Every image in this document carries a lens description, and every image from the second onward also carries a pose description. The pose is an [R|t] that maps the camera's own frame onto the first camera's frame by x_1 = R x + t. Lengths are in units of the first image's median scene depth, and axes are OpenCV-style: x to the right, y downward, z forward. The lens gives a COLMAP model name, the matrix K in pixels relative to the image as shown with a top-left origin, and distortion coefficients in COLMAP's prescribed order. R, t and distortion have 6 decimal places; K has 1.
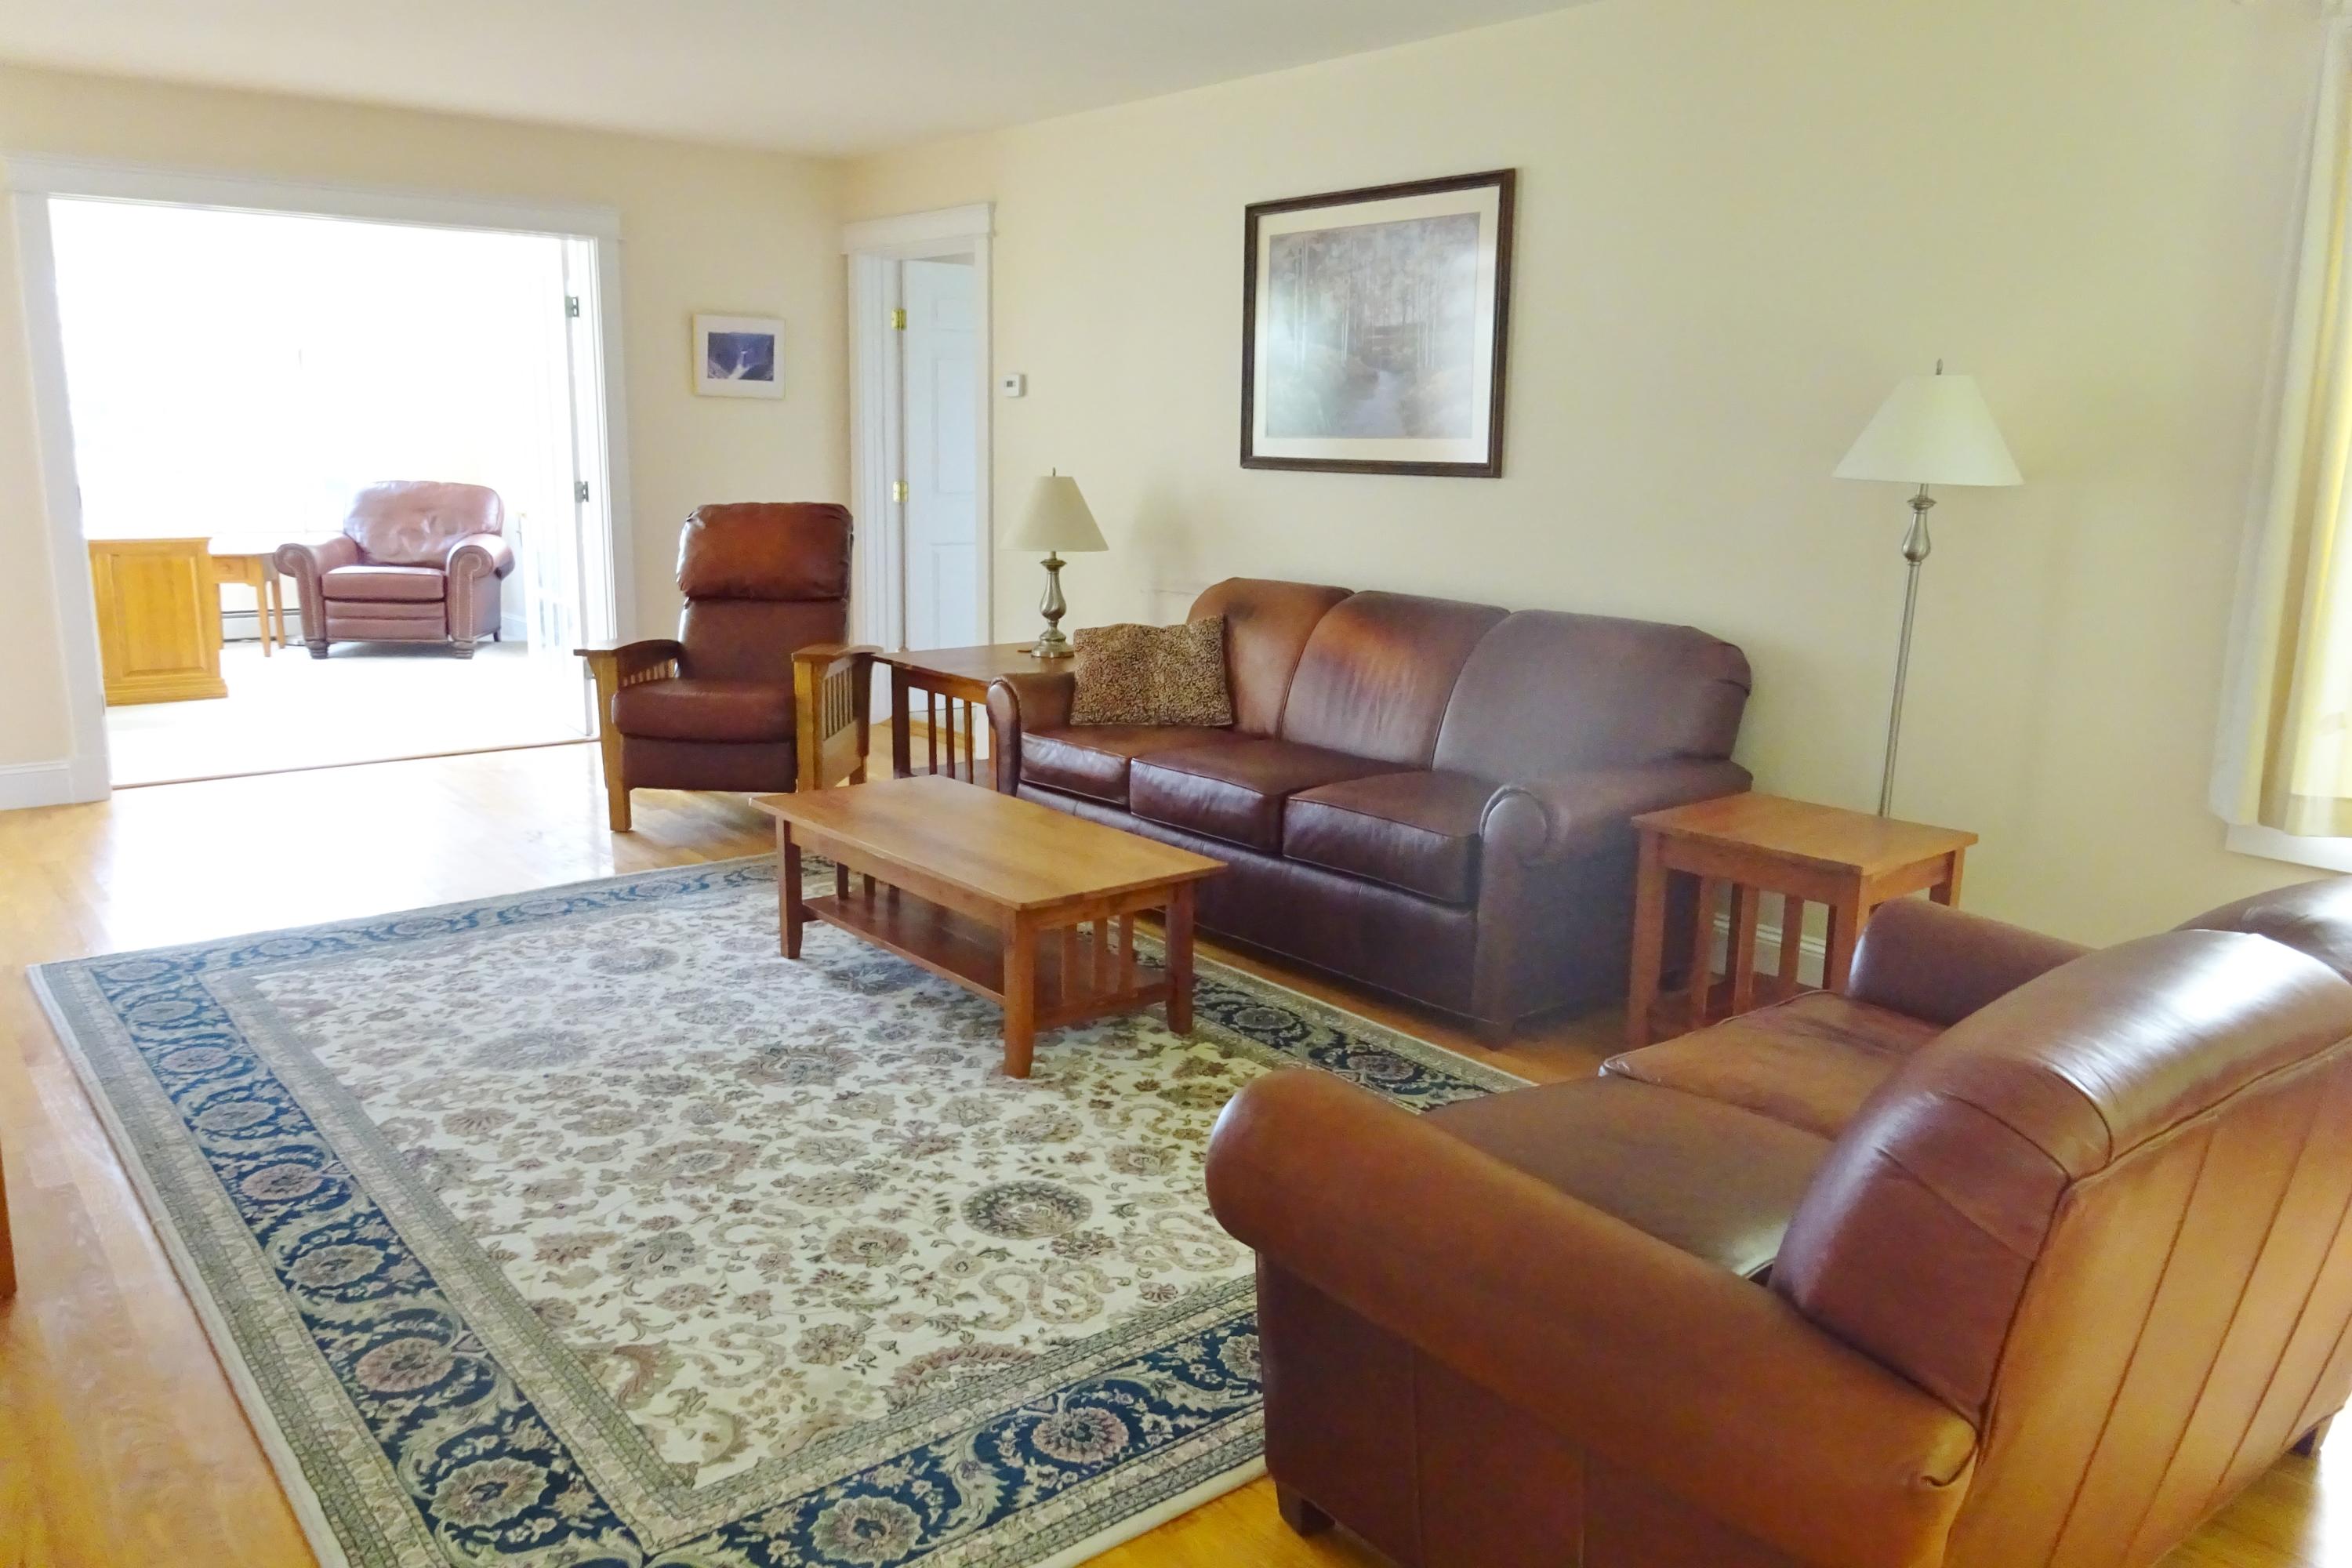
lens RADIAL K [[1741.8, 0, 1172.9], [0, 1741.8, 785.8], [0, 0, 1]] dist [-0.003974, -0.000944]
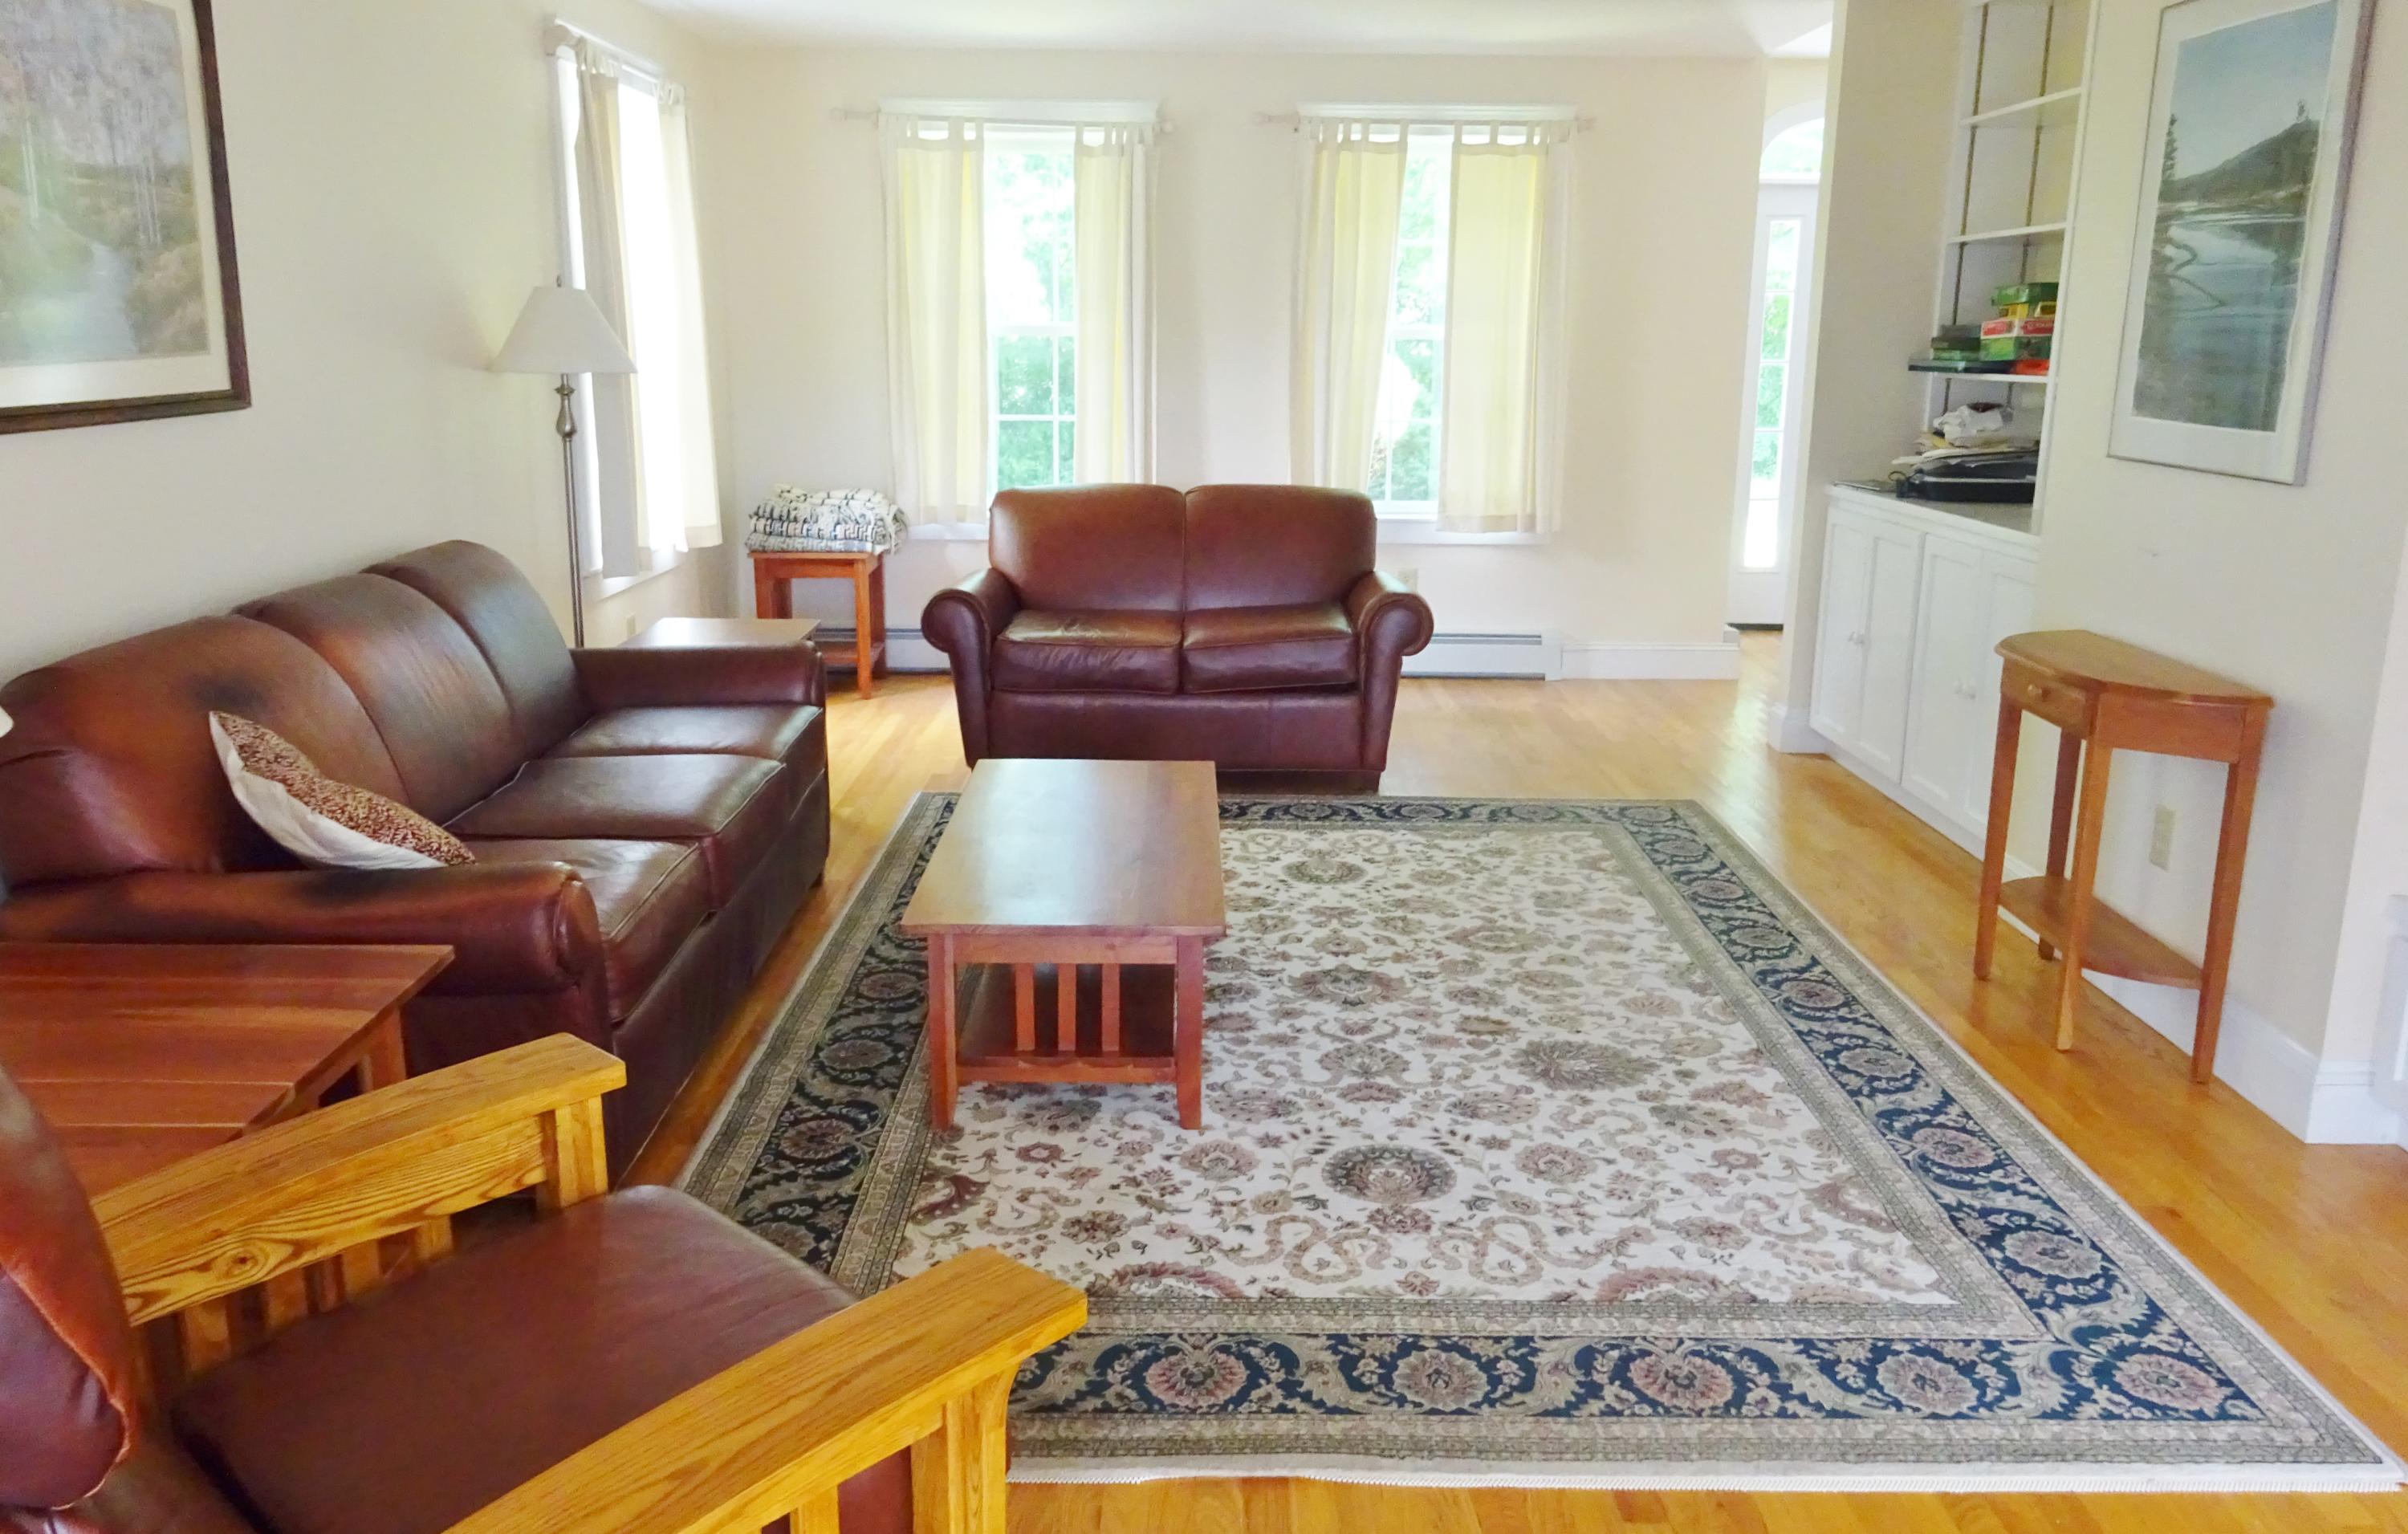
lens RADIAL K [[1864.6, 0, 1202.3], [0, 1864.6, 765.3], [0, 0, 1]] dist [0.001295, 0.001782]
pose [[-0.781842, -0.165093, 0.601221, -0.835700], [0.105595, 0.915311, 0.388659, -0.418311], [-0.614469, 0.367356, -0.698196, 1.886304]]
